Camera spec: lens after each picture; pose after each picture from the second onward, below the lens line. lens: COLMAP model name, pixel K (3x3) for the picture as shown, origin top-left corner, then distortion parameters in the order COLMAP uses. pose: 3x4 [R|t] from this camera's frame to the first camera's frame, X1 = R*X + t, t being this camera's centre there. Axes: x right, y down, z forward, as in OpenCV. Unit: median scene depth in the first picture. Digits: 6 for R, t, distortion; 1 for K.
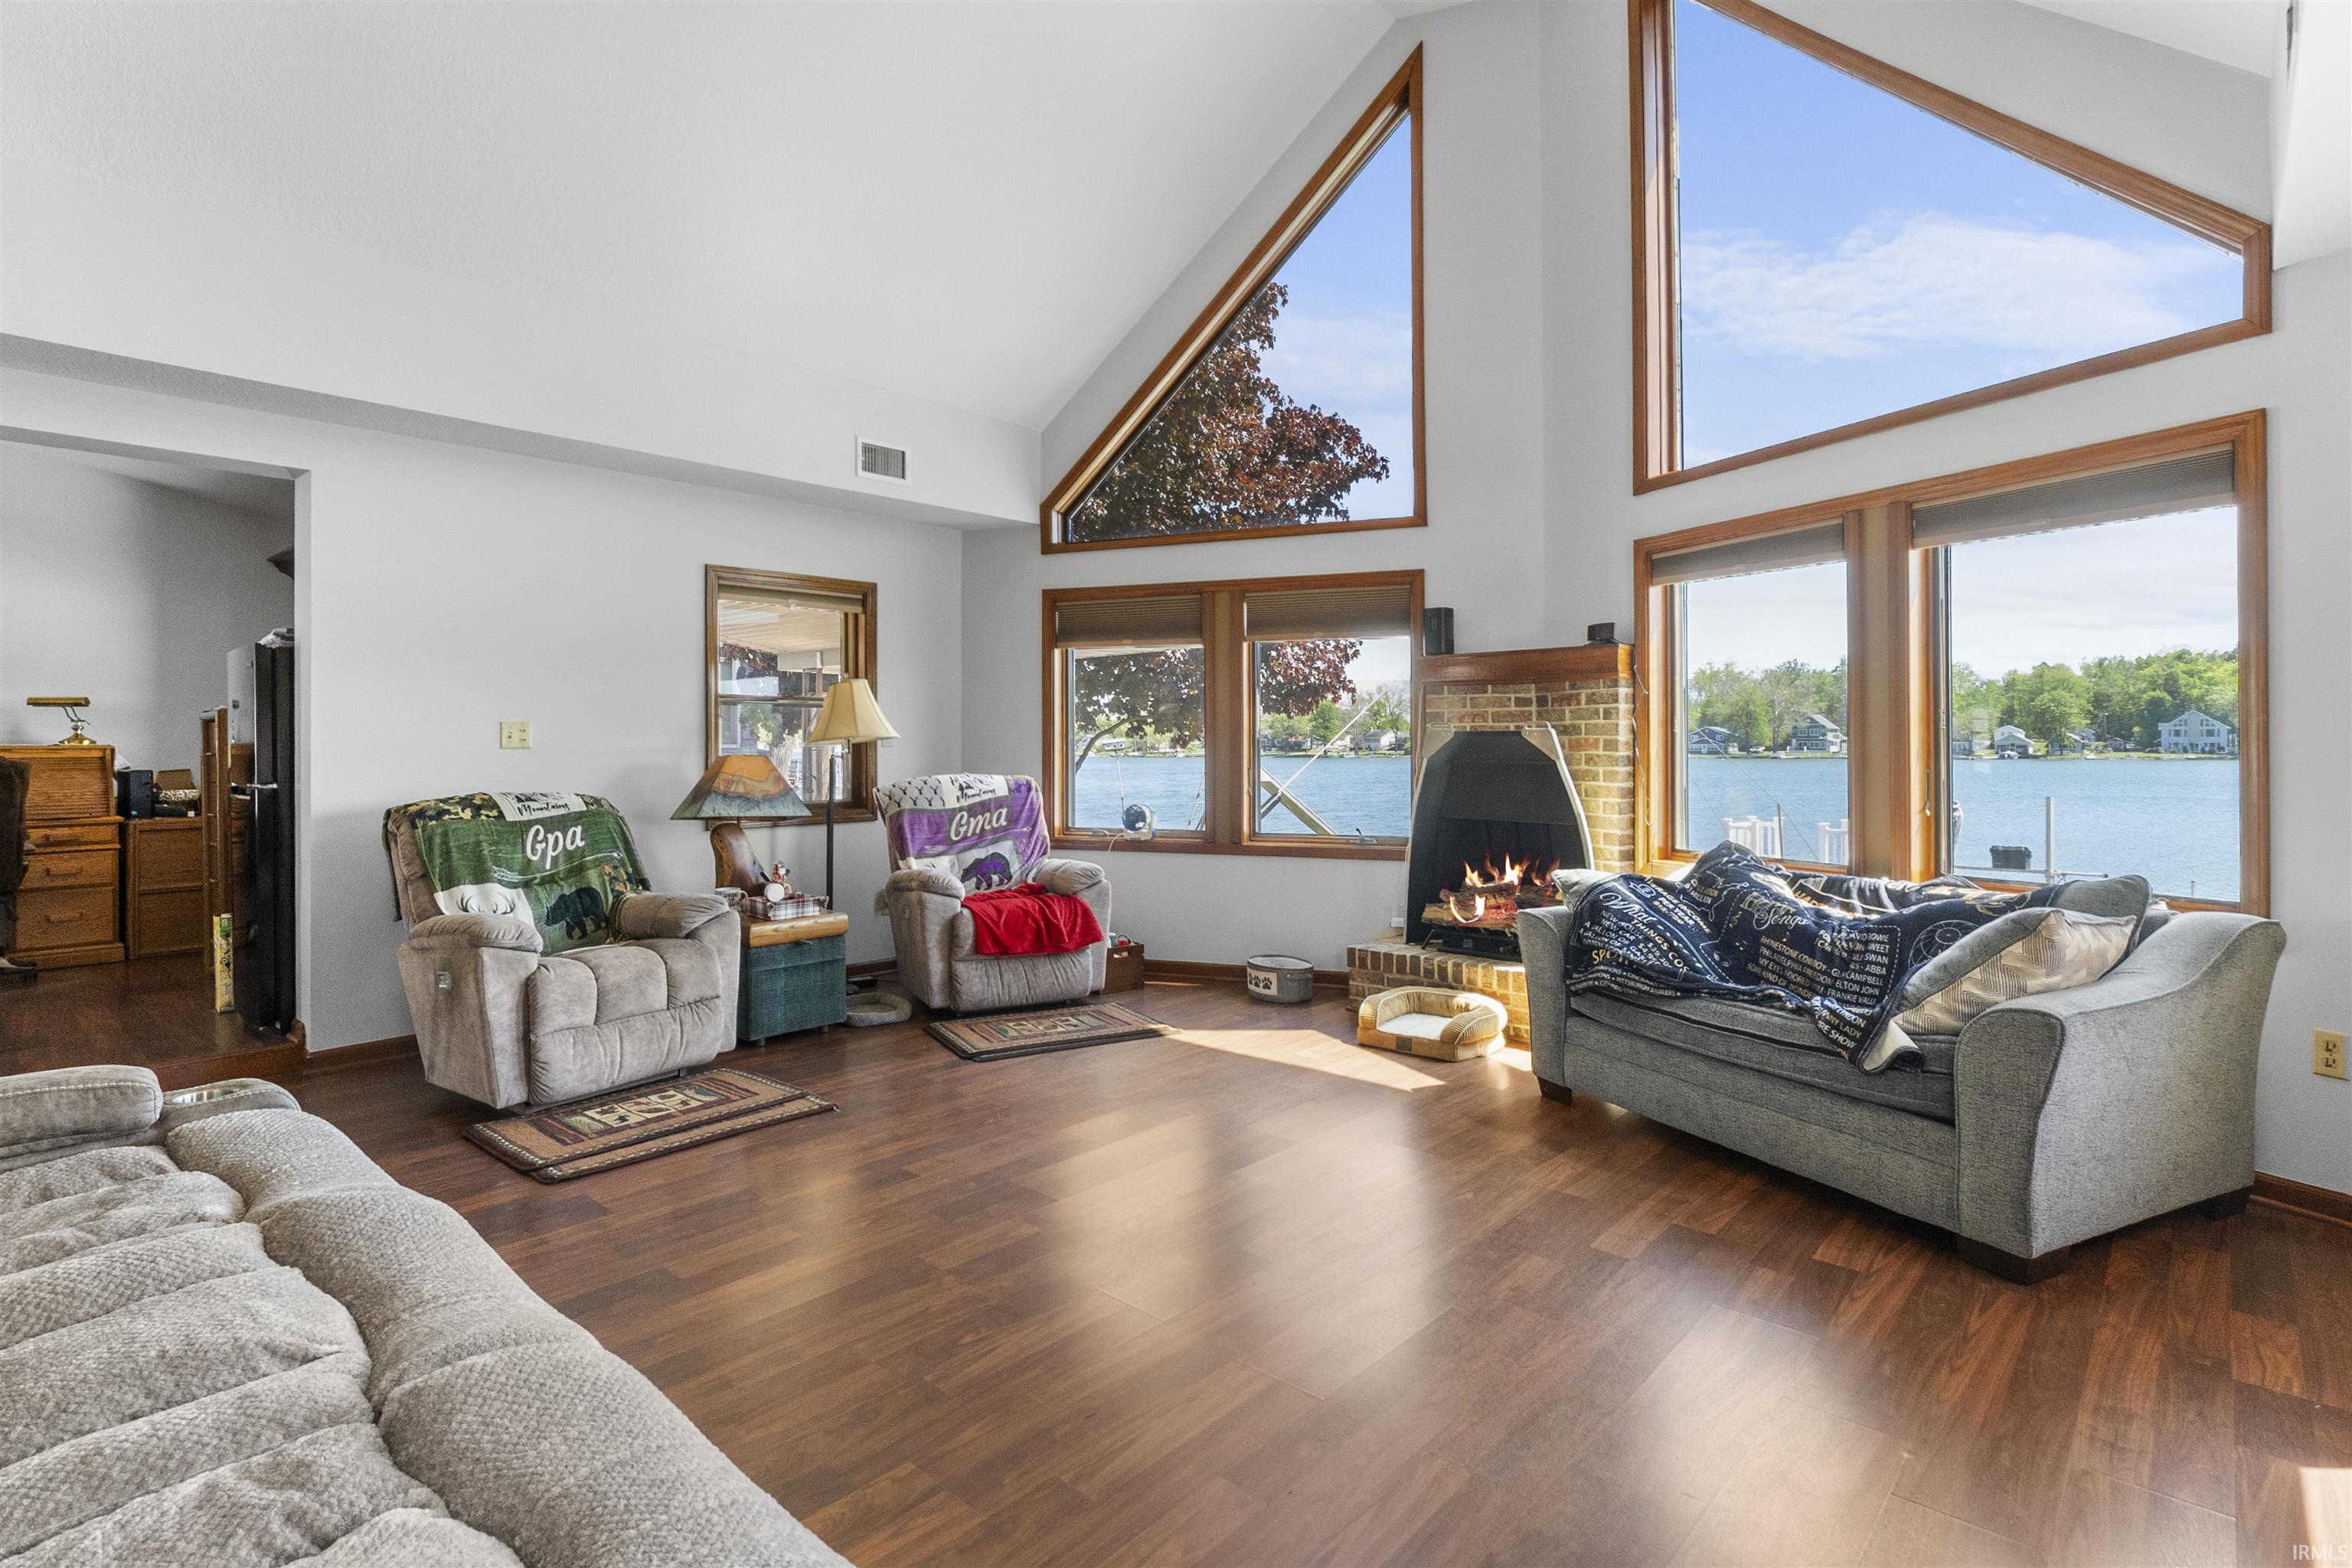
lens RADIAL K [[1137.2, 0, 1188.3], [0, 1137.2, 748.1], [0, 0, 1]] dist [0.001011, 0.000901]
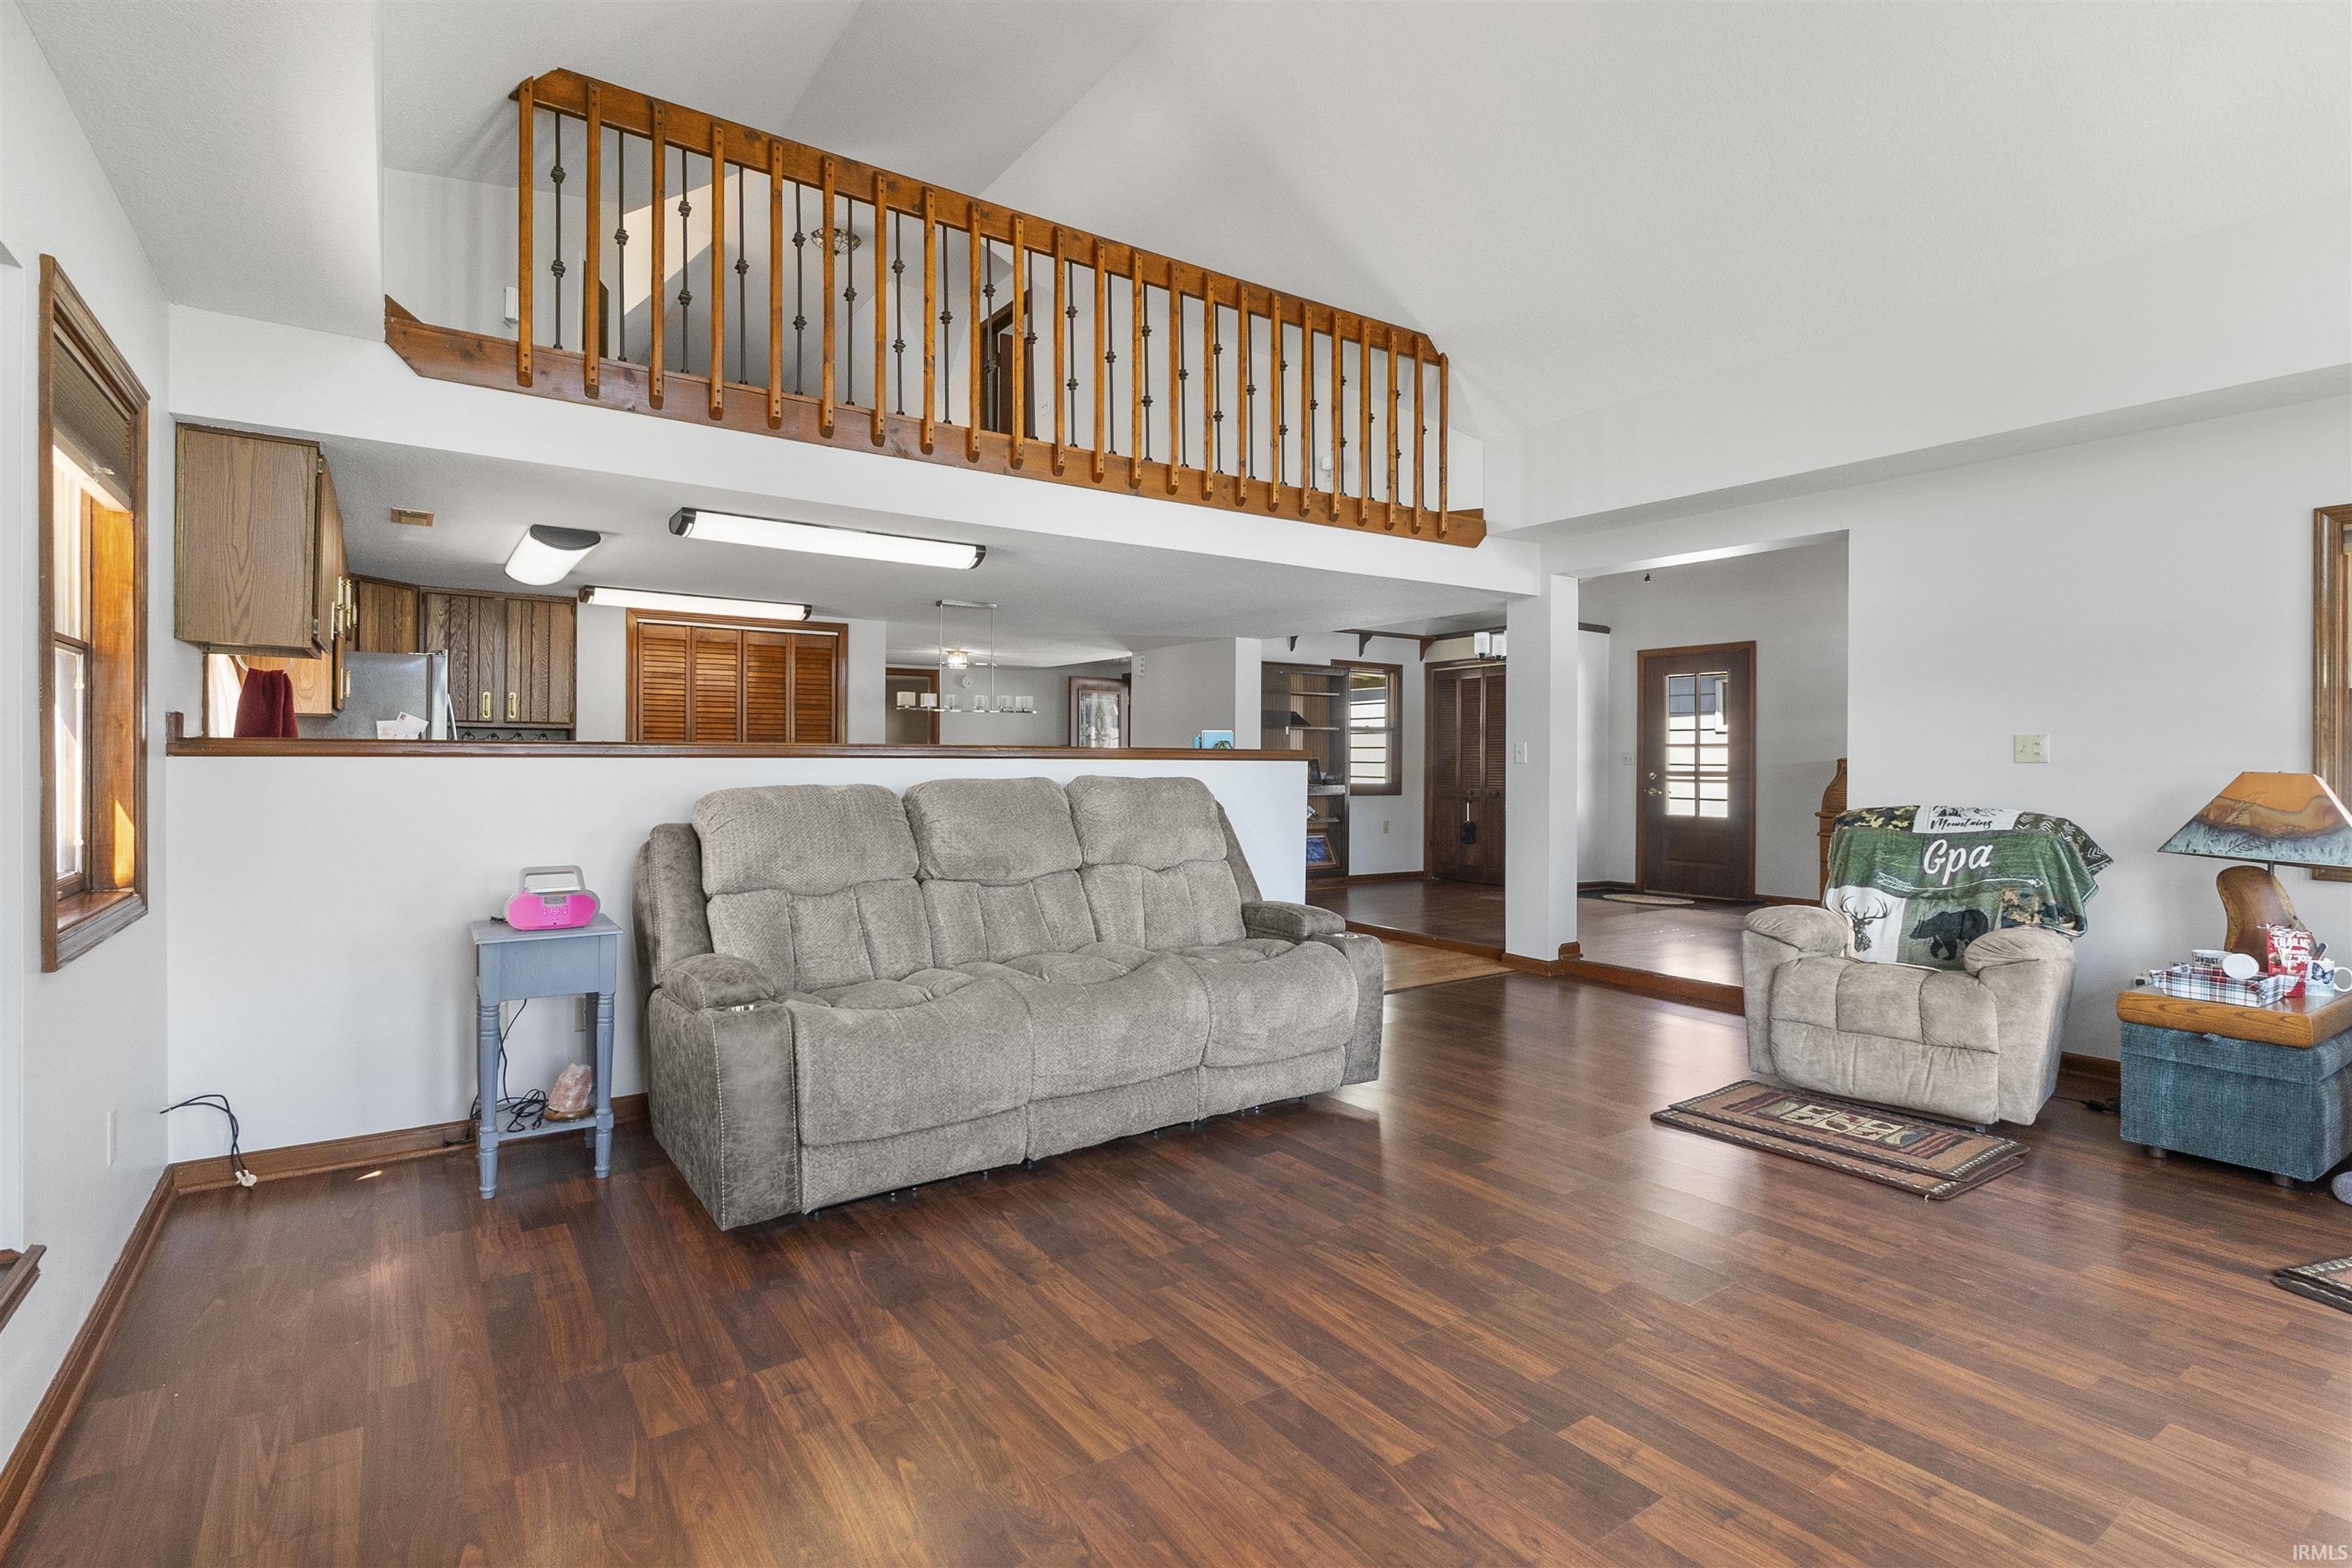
lens RADIAL K [[1125.0, 0, 1179.2], [0, 1125.0, 776.7], [0, 0, 1]] dist [0.003613, 0.001126]
pose [[-0.237194, 0.013194, -0.971373, 0.543829], [-0.006300, 0.999866, 0.015119, 0.002279], [0.971442, 0.009706, -0.237079, 0.591254]]
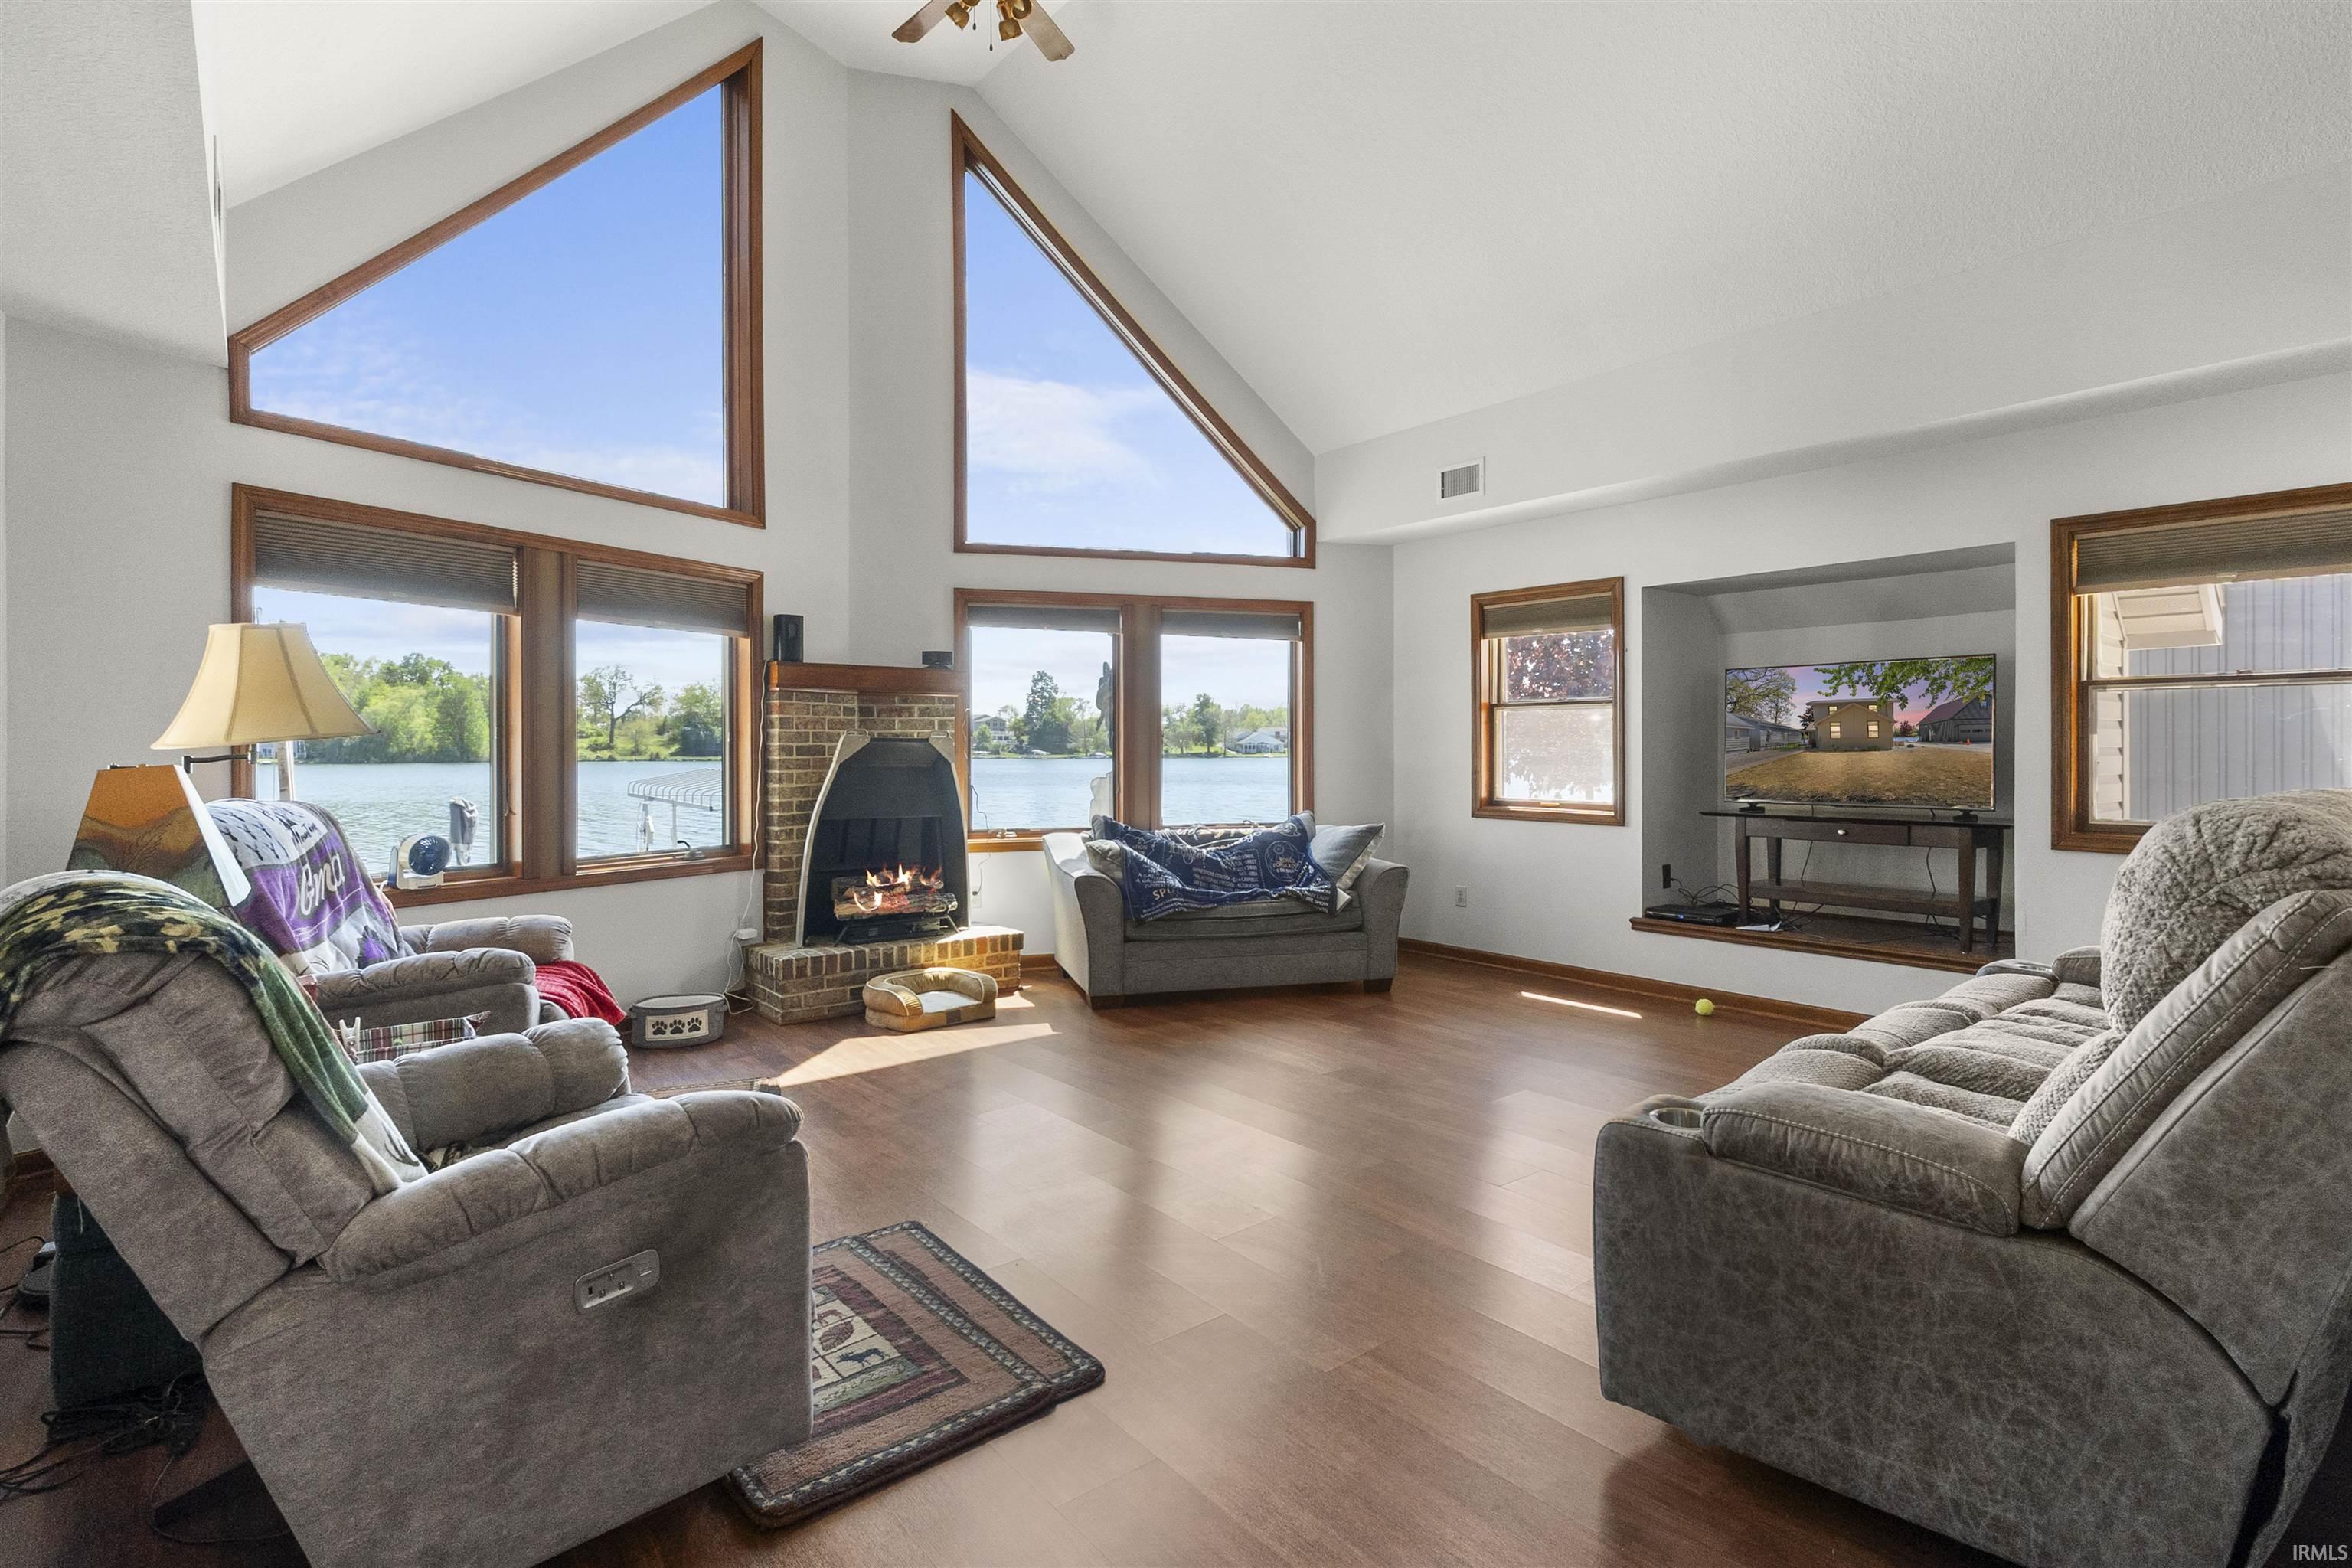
lens RADIAL K [[1137.2, 0, 1188.3], [0, 1137.2, 748.1], [0, 0, 1]] dist [0.001011, 0.000901]
pose [[0.160570, 0.003051, 0.987020, -0.929353], [0.001123, 0.999994, -0.003274, -0.001015], [-0.987024, 0.001634, 0.160566, 0.623739]]
